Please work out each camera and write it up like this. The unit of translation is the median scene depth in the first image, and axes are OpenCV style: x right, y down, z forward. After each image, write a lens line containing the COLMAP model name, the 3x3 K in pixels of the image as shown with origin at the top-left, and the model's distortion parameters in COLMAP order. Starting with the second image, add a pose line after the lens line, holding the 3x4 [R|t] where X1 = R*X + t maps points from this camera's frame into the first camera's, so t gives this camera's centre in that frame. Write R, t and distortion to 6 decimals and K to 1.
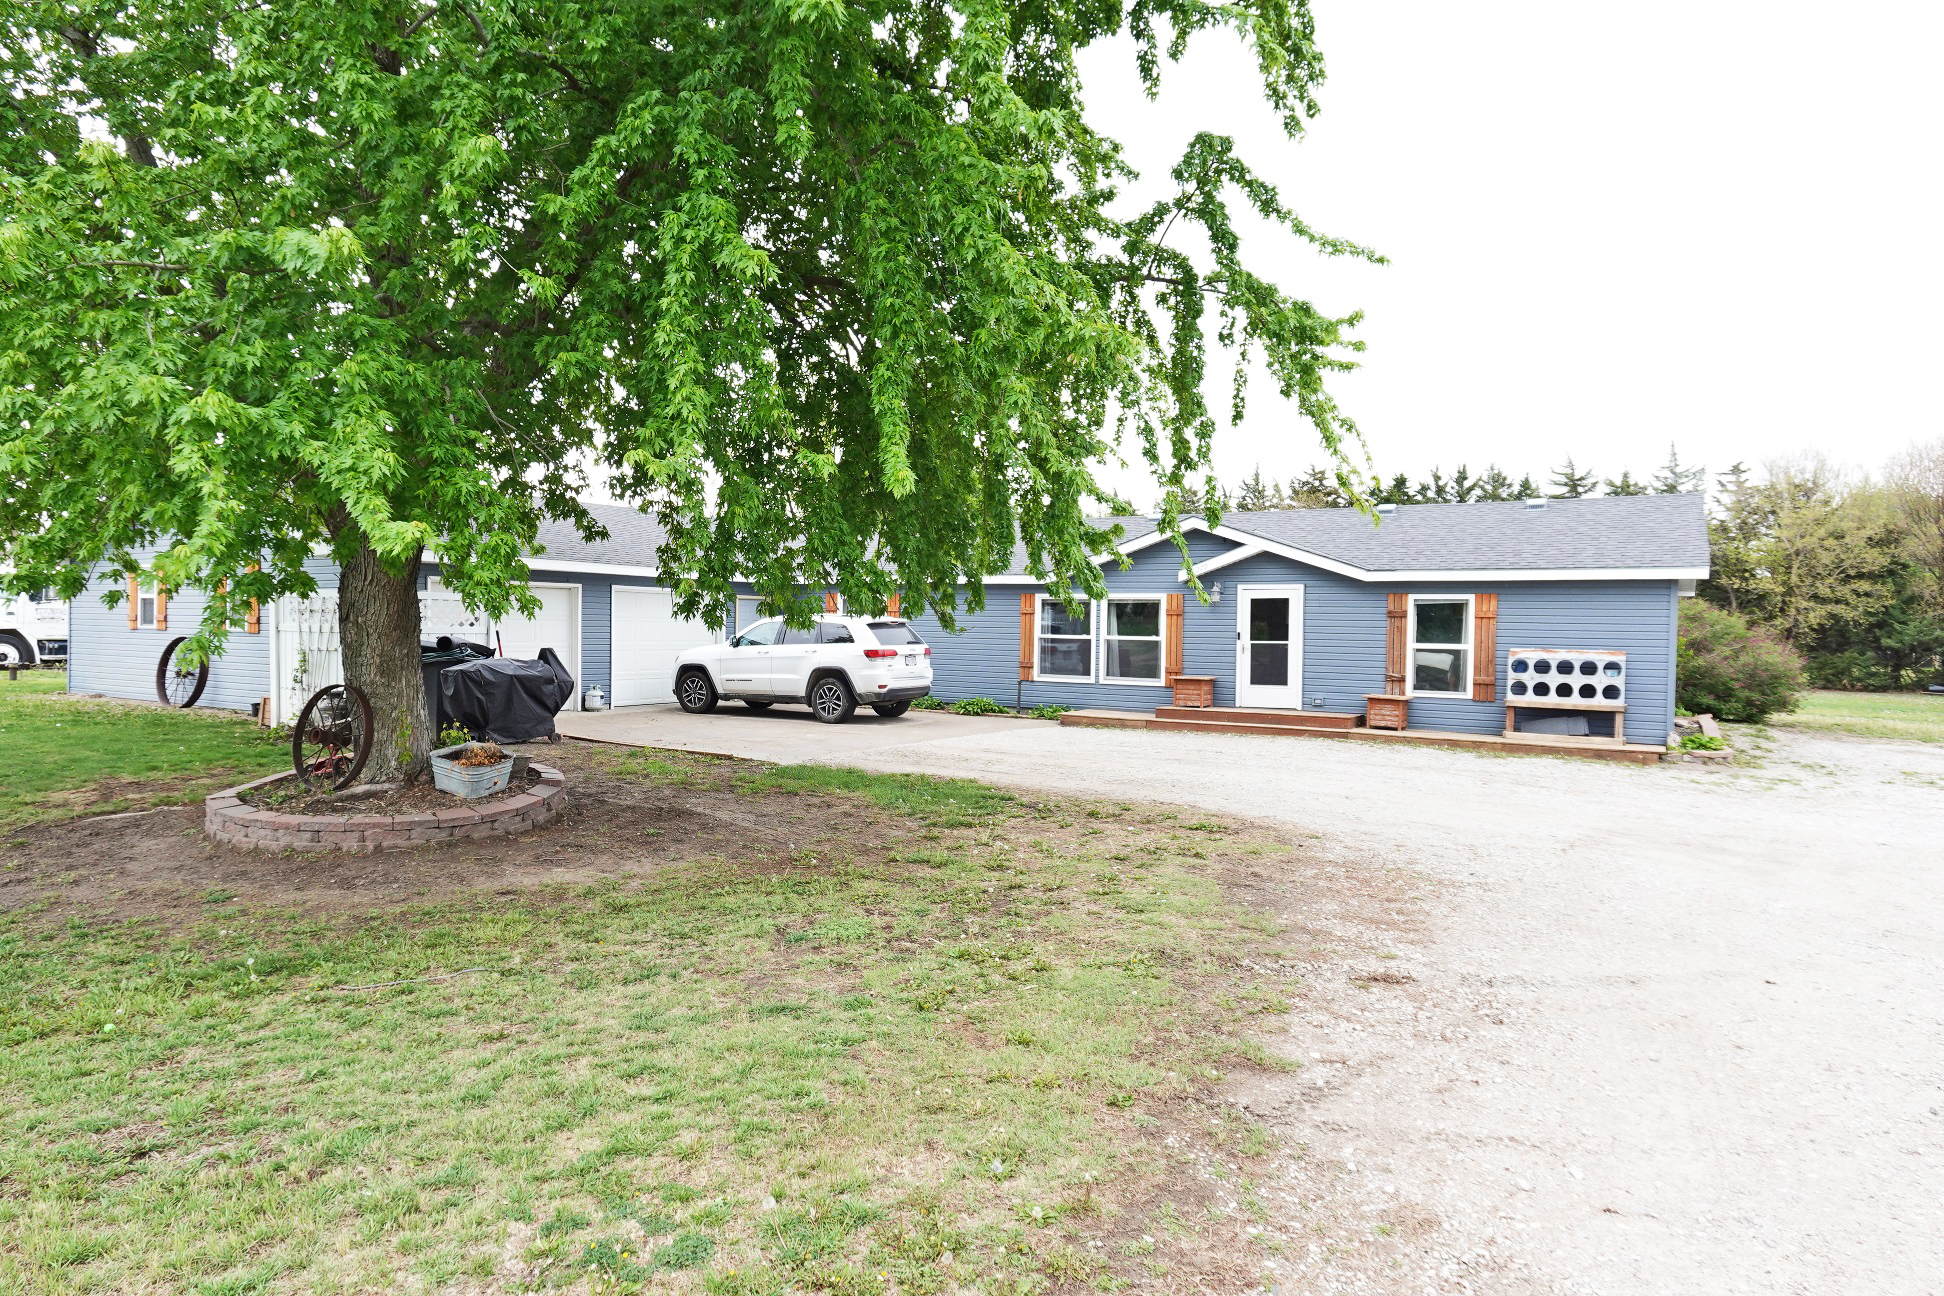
lens RADIAL K [[1142.9, 0, 972.0], [0, 1142.9, 648.0], [0, 0, 1]] dist [-0.000199, 0.003466]
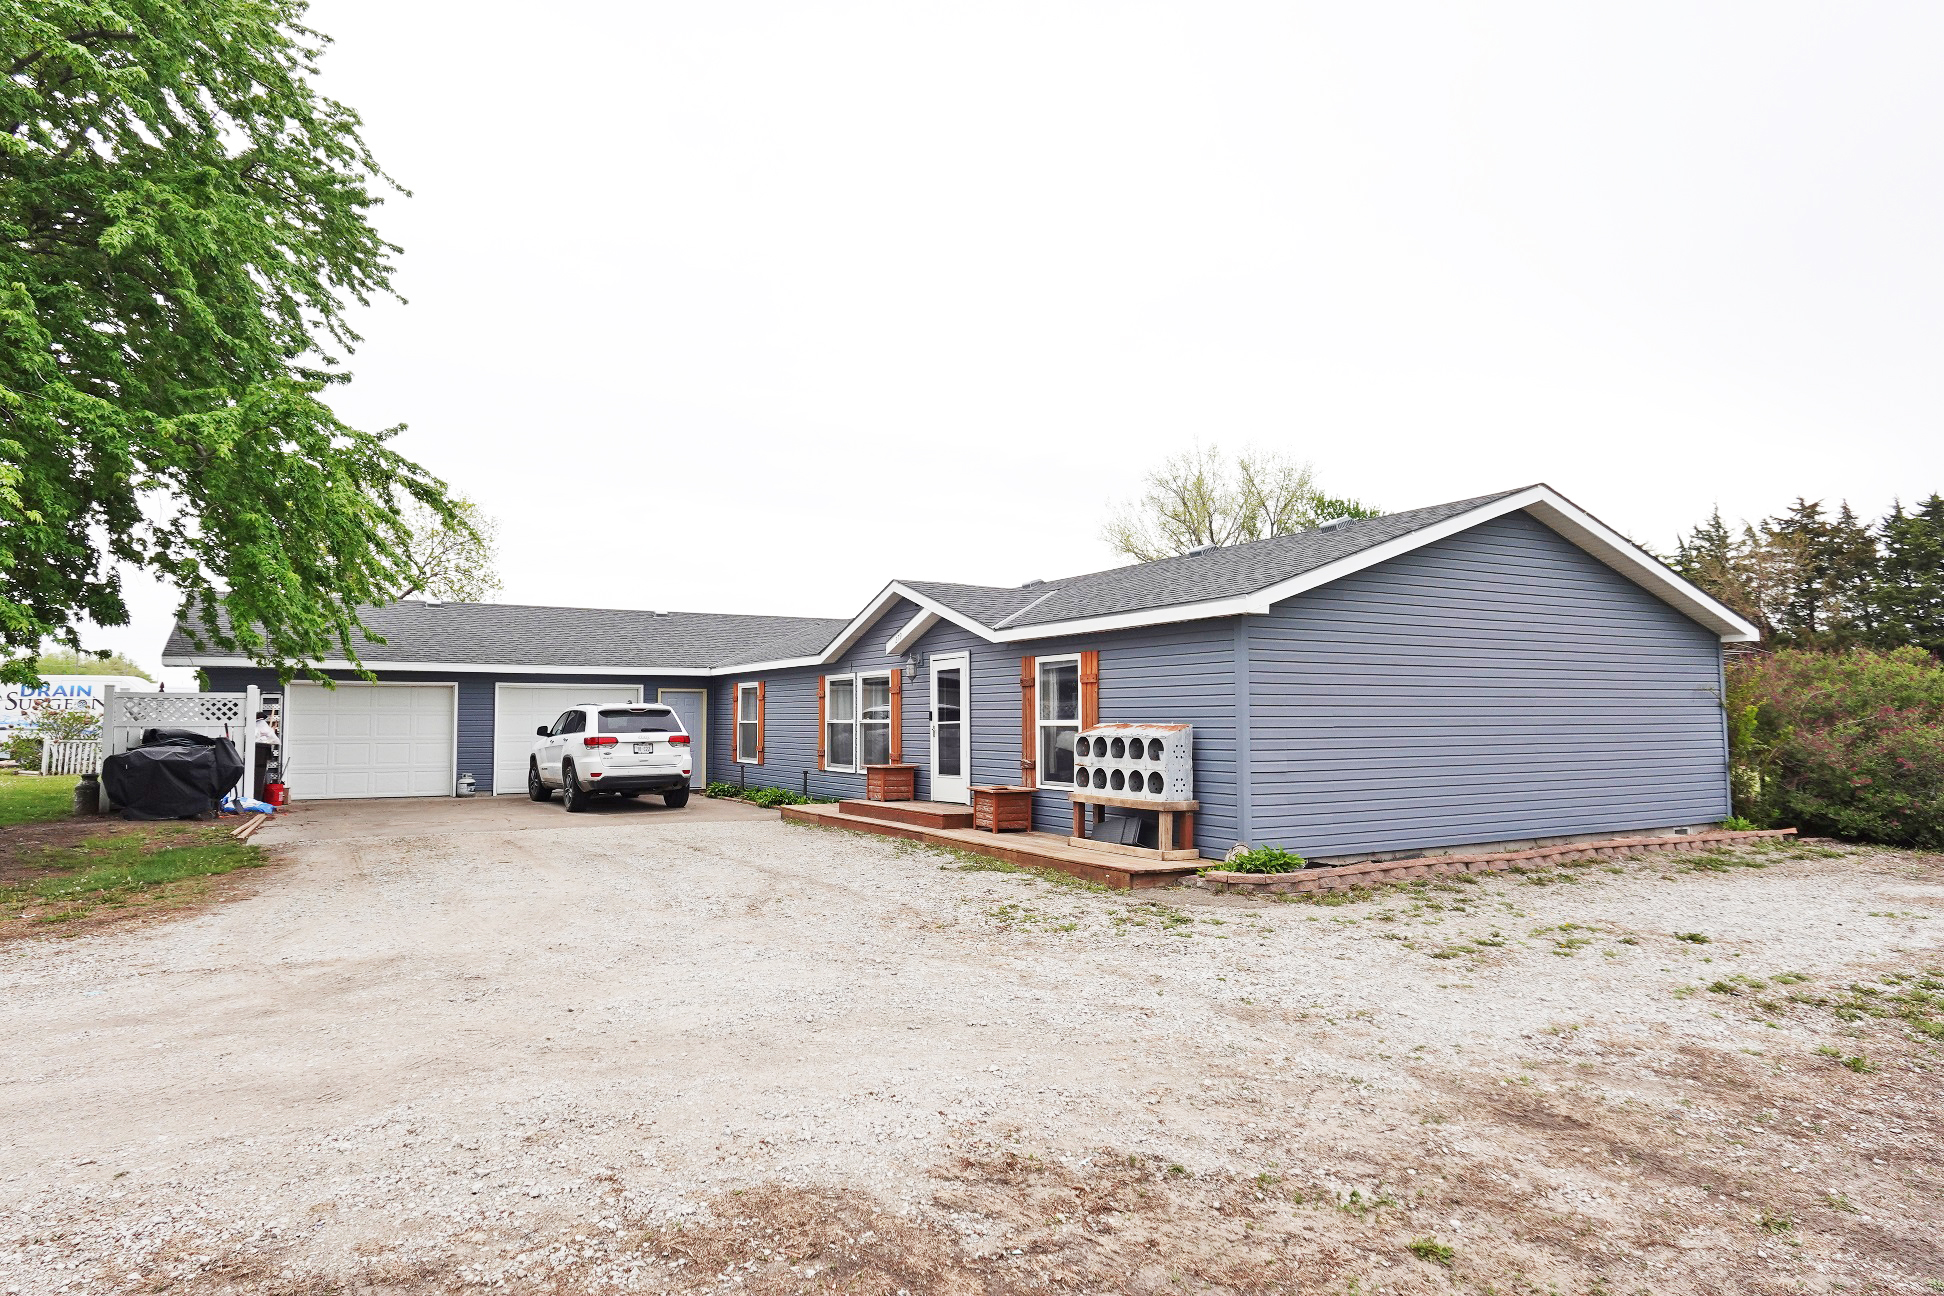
lens RADIAL K [[1142.9, 0, 972.0], [0, 1142.9, 648.0], [0, 0, 1]] dist [-0.000199, 0.003466]
pose [[0.882553, -0.049856, -0.467562, 0.708837], [0.009553, 0.996059, -0.088177, 0.015465], [0.470115, 0.073355, 0.879551, 0.287670]]
